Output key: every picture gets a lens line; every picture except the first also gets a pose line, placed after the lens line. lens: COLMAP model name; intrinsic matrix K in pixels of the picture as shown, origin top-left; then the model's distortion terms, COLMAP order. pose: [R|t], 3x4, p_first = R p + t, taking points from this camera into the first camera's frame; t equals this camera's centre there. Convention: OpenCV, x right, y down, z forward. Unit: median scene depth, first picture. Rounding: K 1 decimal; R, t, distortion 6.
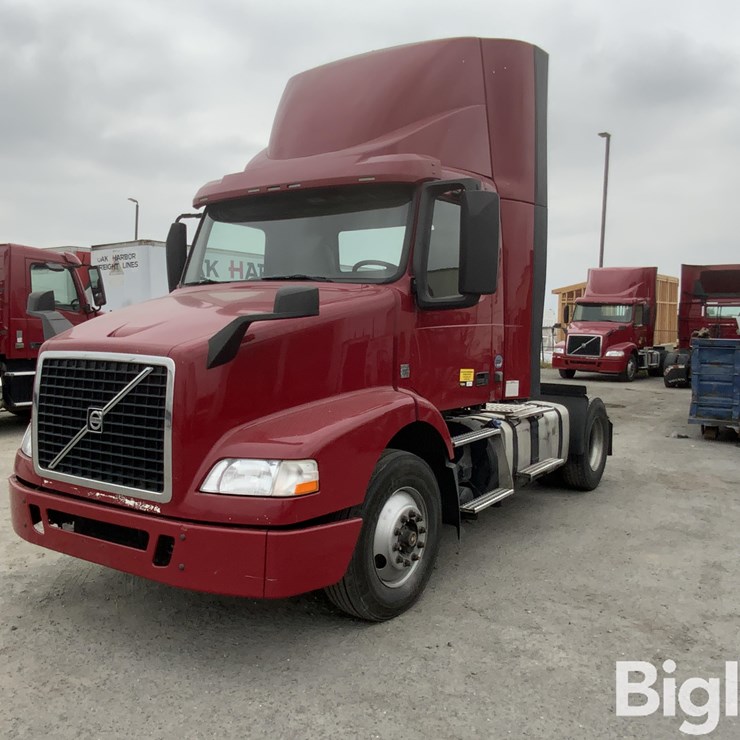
lens RADIAL K [[690.9, 0, 374.9], [0, 690.9, 367.4], [0, 0, 1]] dist [0.027759, 0.000000]
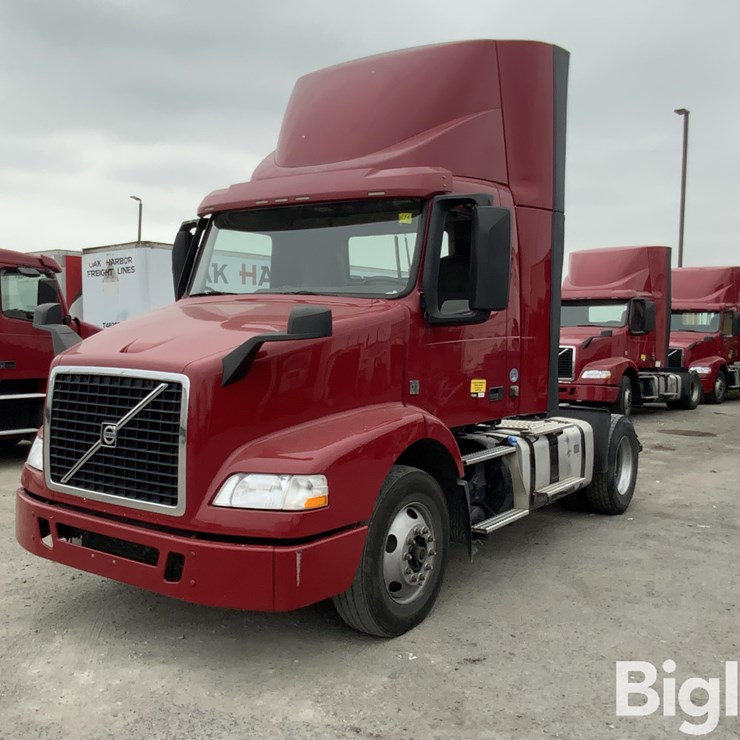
lens RADIAL K [[762.9, 0, 364.8], [0, 762.9, 370.8], [0, 0, 1]] dist [0.039250, 0.000000]
pose [[0.999647, 0.004564, -0.026188, 0.001339], [-0.004817, 0.999942, -0.009591, -0.008563], [0.026143, 0.009713, 0.999611, -0.108352]]
